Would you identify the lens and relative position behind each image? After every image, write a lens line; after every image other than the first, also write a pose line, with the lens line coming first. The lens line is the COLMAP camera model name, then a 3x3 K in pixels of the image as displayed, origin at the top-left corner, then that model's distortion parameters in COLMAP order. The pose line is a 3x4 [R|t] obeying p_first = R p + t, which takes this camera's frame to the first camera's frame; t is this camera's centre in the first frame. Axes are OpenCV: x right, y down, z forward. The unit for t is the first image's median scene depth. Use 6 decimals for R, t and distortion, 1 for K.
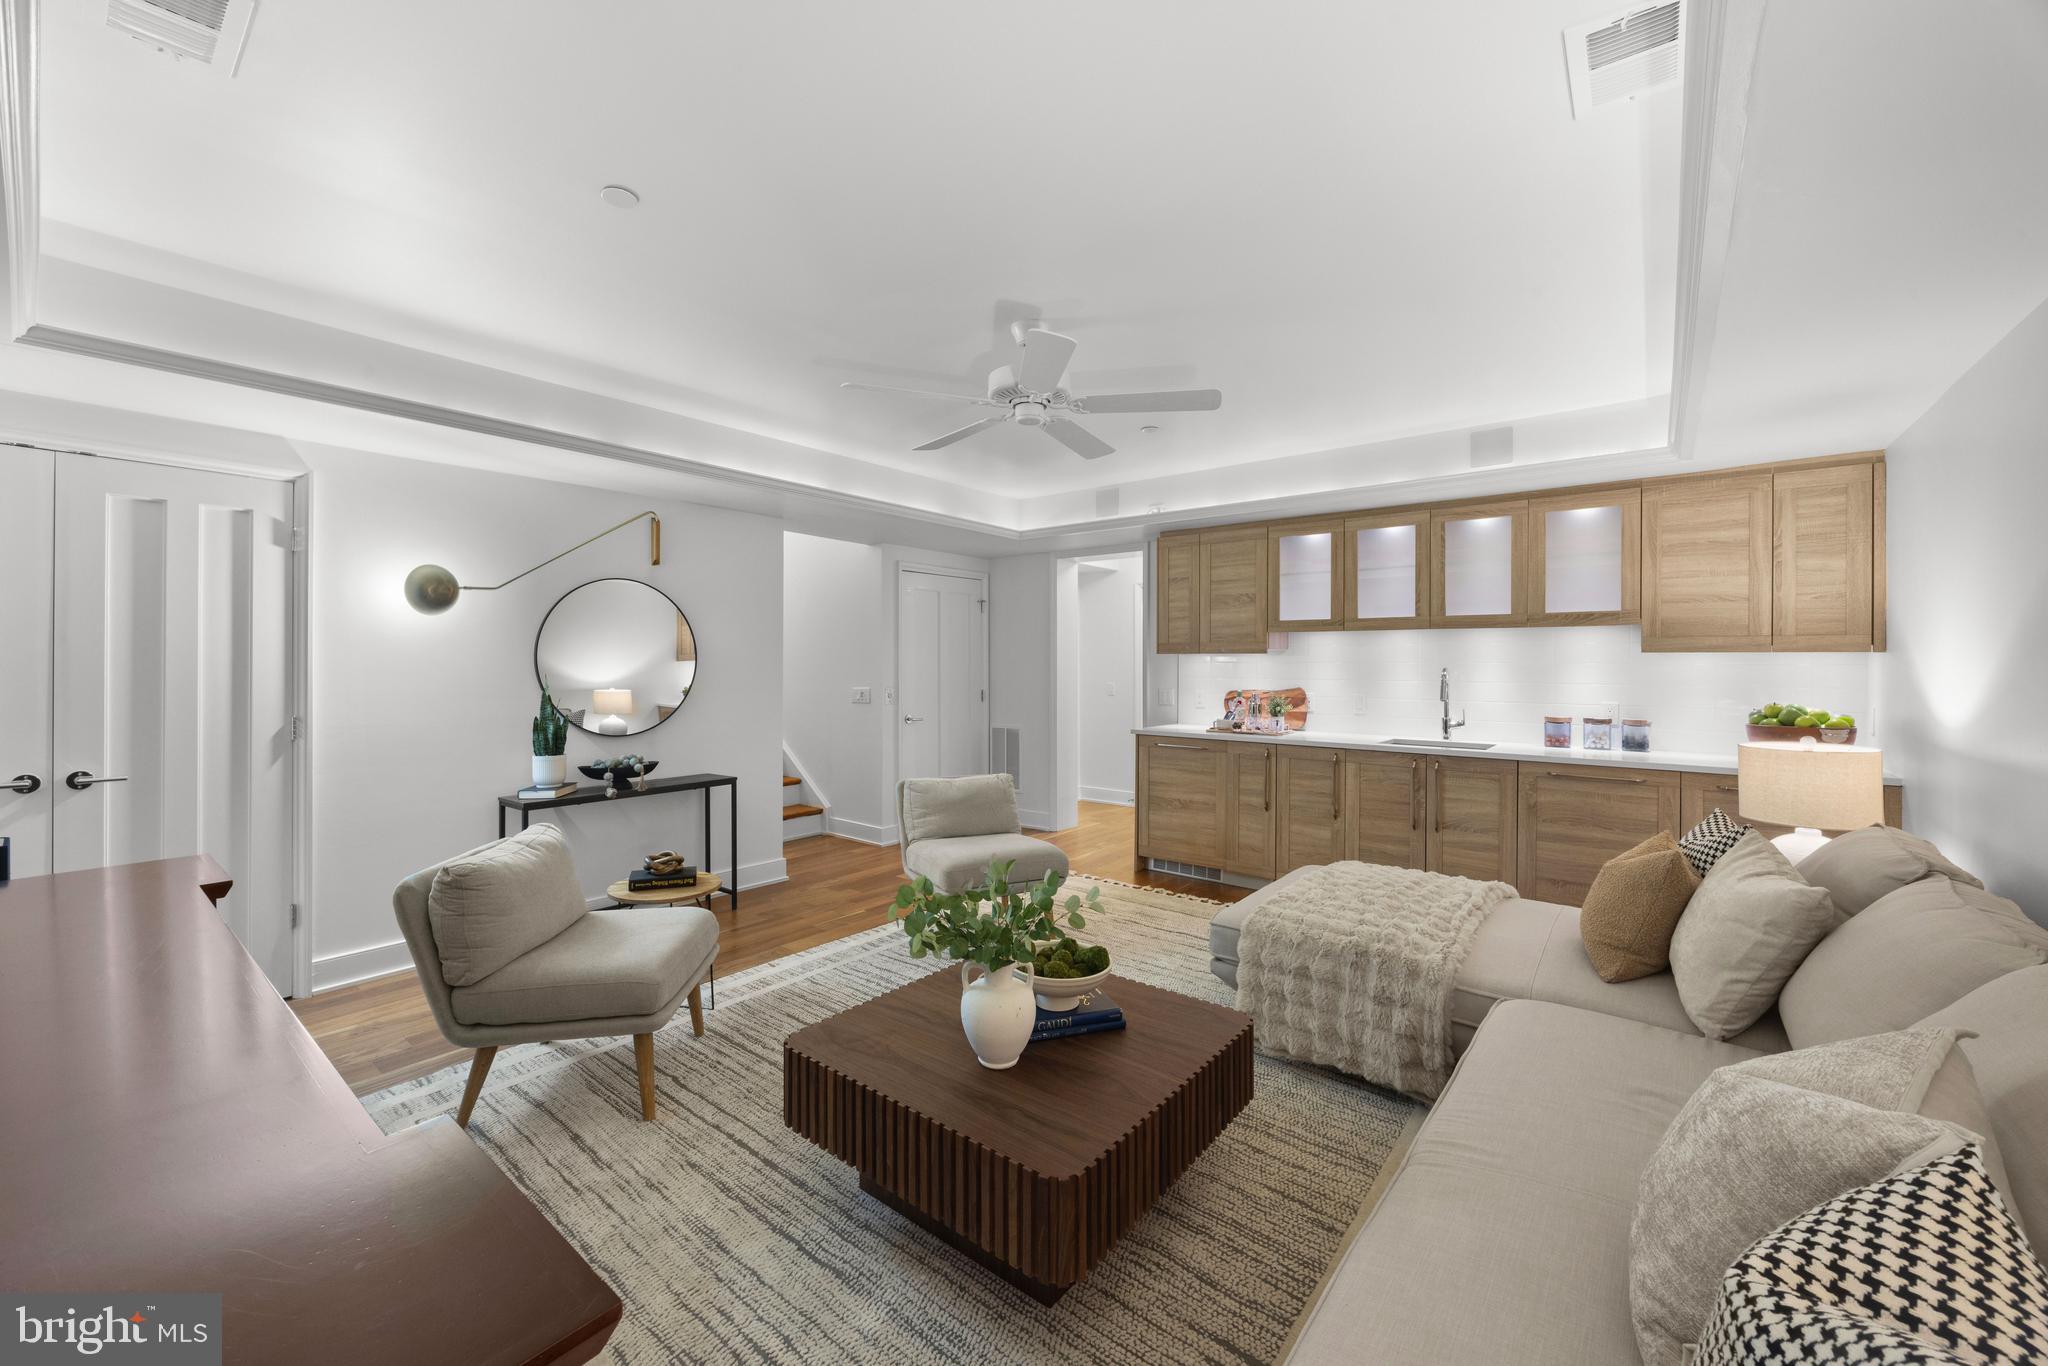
lens RADIAL K [[794.9, 0, 1021.8], [0, 794.9, 667.5], [0, 0, 1]] dist [-0.003857, -0.000072]
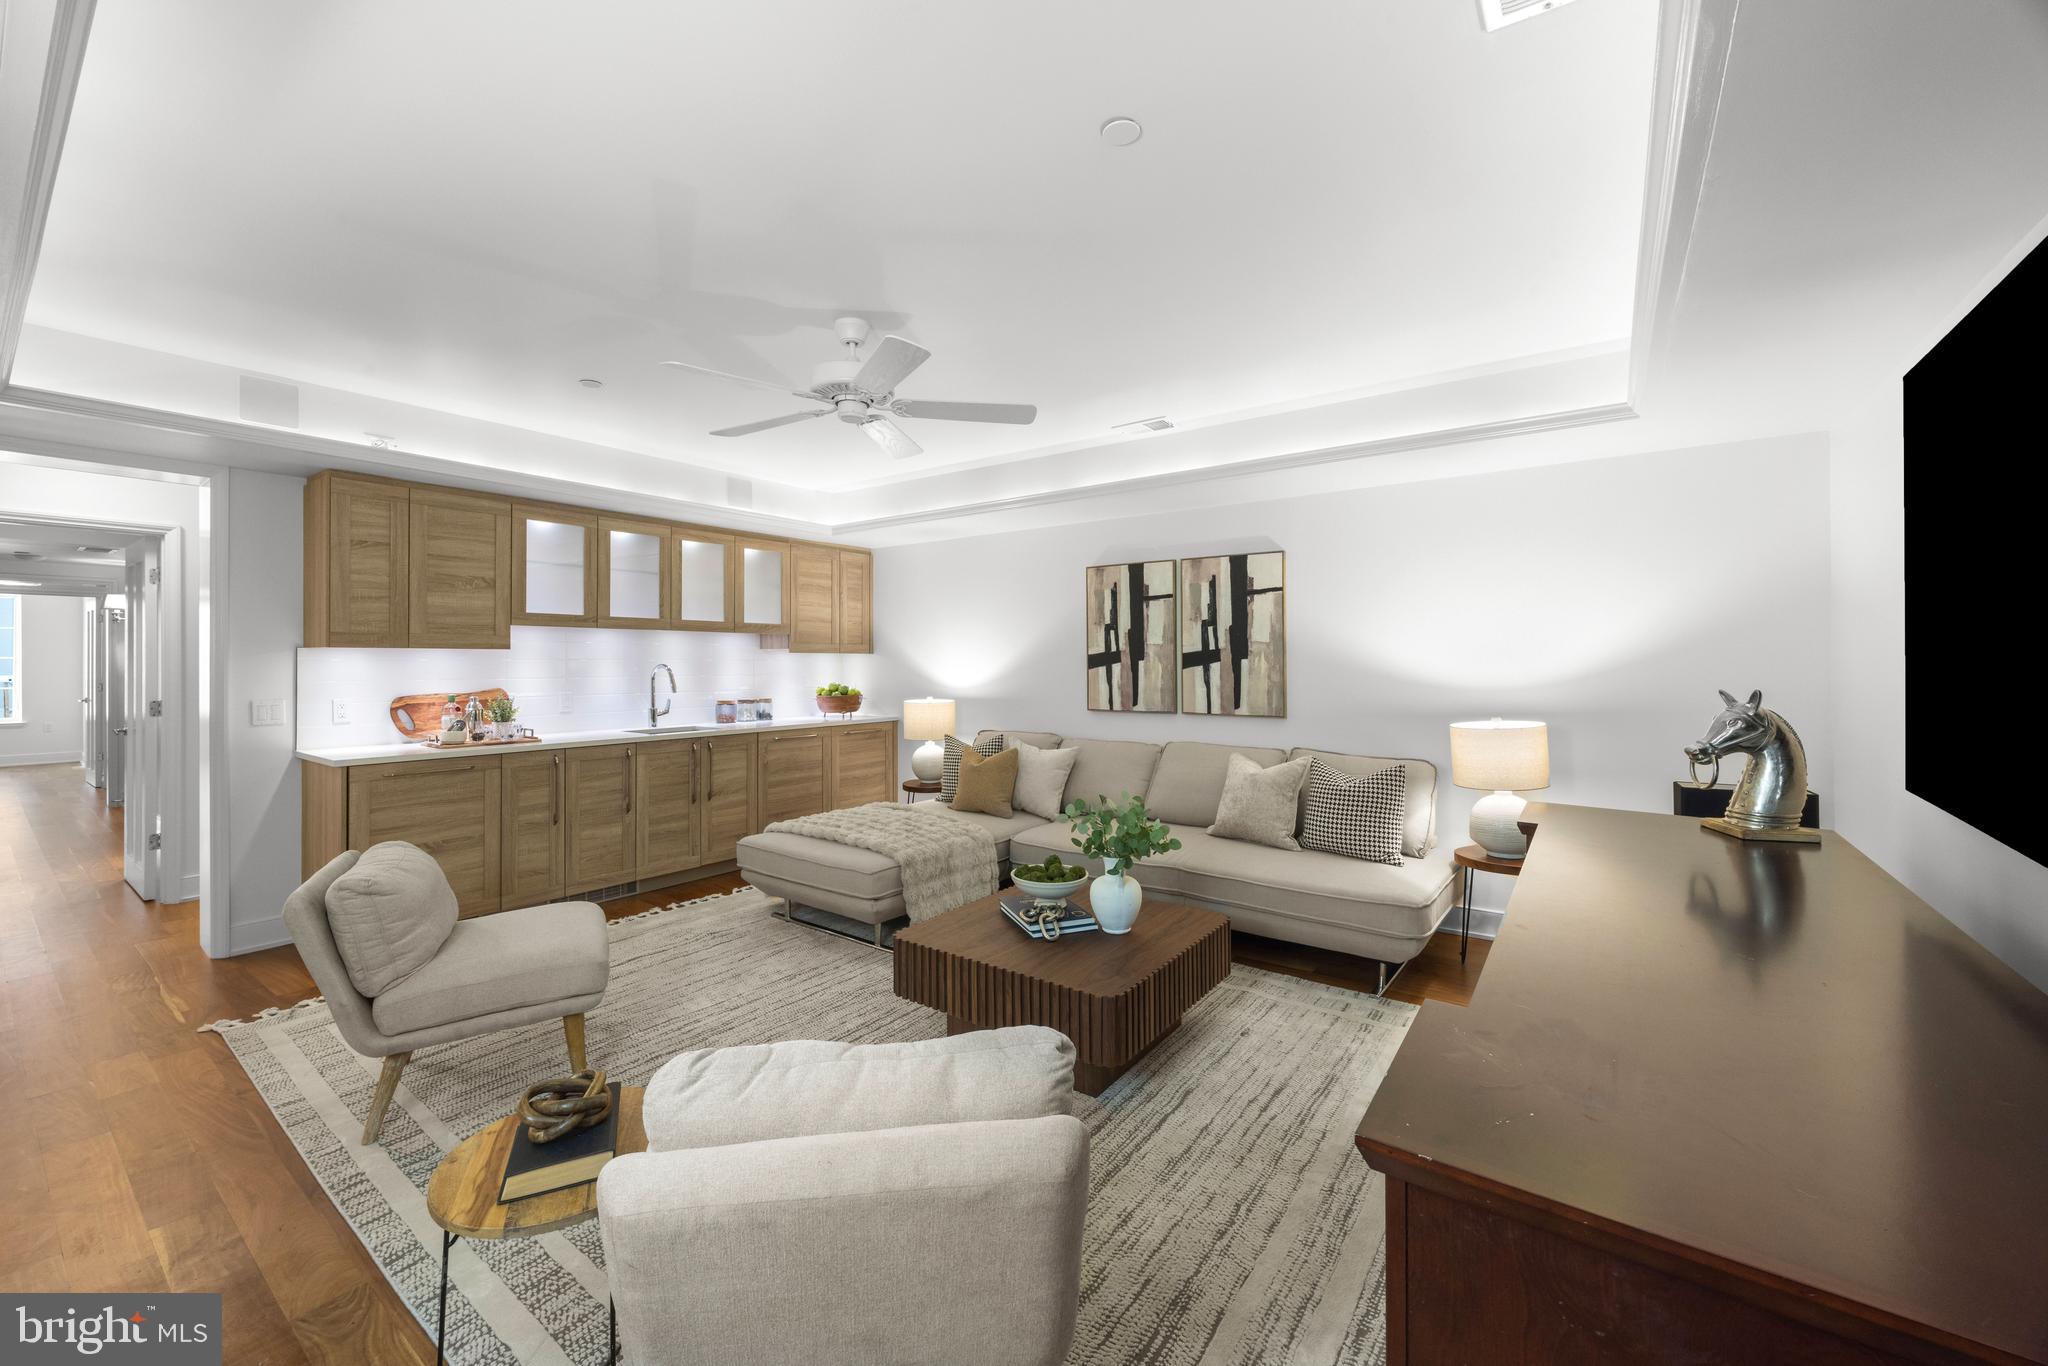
lens RADIAL K [[794.9, 0, 1021.1], [0, 794.9, 662.5], [0, 0, 1]] dist [-0.003857, -0.000072]
pose [[-0.038524, -0.005118, 0.999245, -0.643979], [0.005972, 0.999968, 0.005352, -0.004960], [-0.999240, 0.006174, -0.038493, 0.532195]]
